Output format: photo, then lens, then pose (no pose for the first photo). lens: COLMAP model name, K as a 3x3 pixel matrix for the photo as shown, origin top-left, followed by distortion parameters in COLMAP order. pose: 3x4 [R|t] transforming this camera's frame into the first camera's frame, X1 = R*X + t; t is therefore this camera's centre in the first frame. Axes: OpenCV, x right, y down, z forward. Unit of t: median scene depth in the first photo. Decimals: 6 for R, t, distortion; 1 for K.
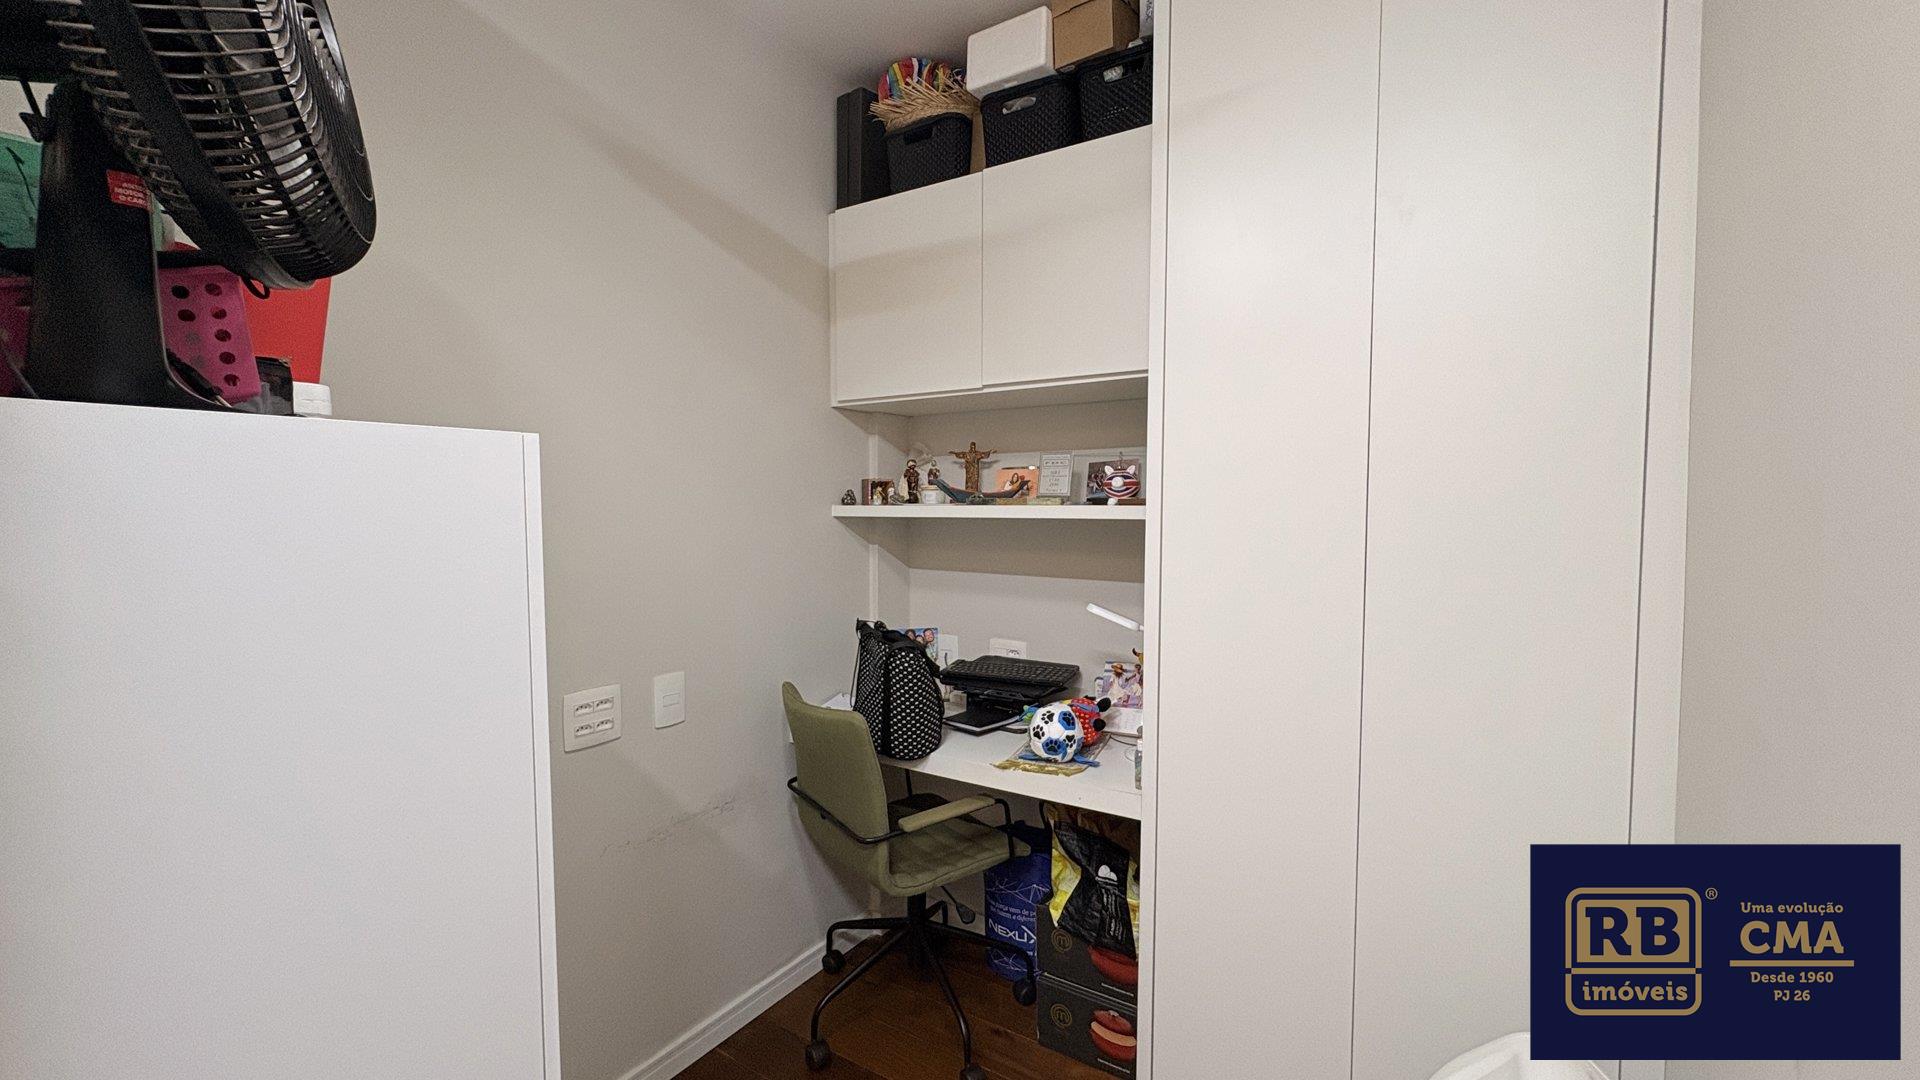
lens RADIAL K [[764.3, 0, 958.6], [0, 764.3, 535.1], [0, 0, 1]] dist [0.001992, 0.000164]
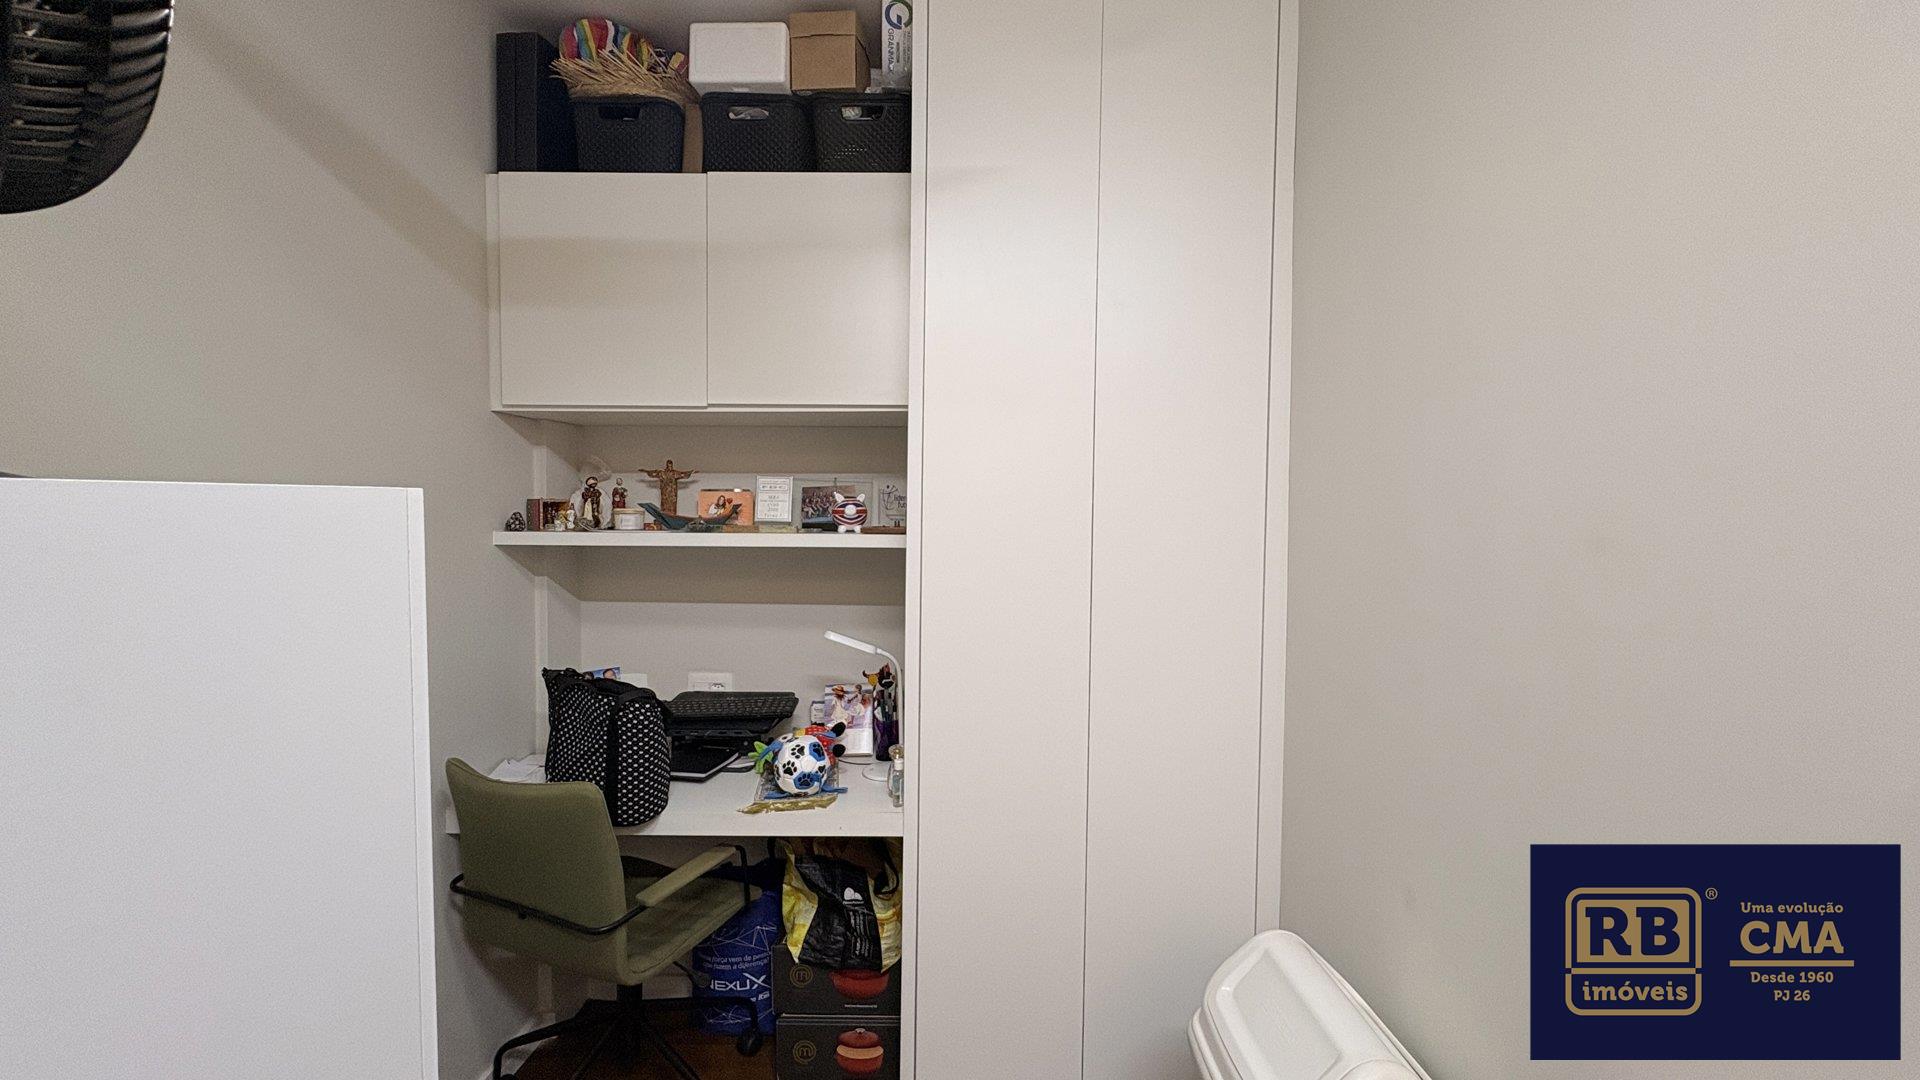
lens RADIAL K [[764.3, 0, 959.3], [0, 764.3, 536.6], [0, 0, 1]] dist [0.001992, 0.000164]
pose [[0.852794, -0.013760, 0.522065, -0.182937], [0.015144, 0.999884, 0.001617, -0.029752], [-0.522027, 0.006527, 0.852904, 0.048148]]
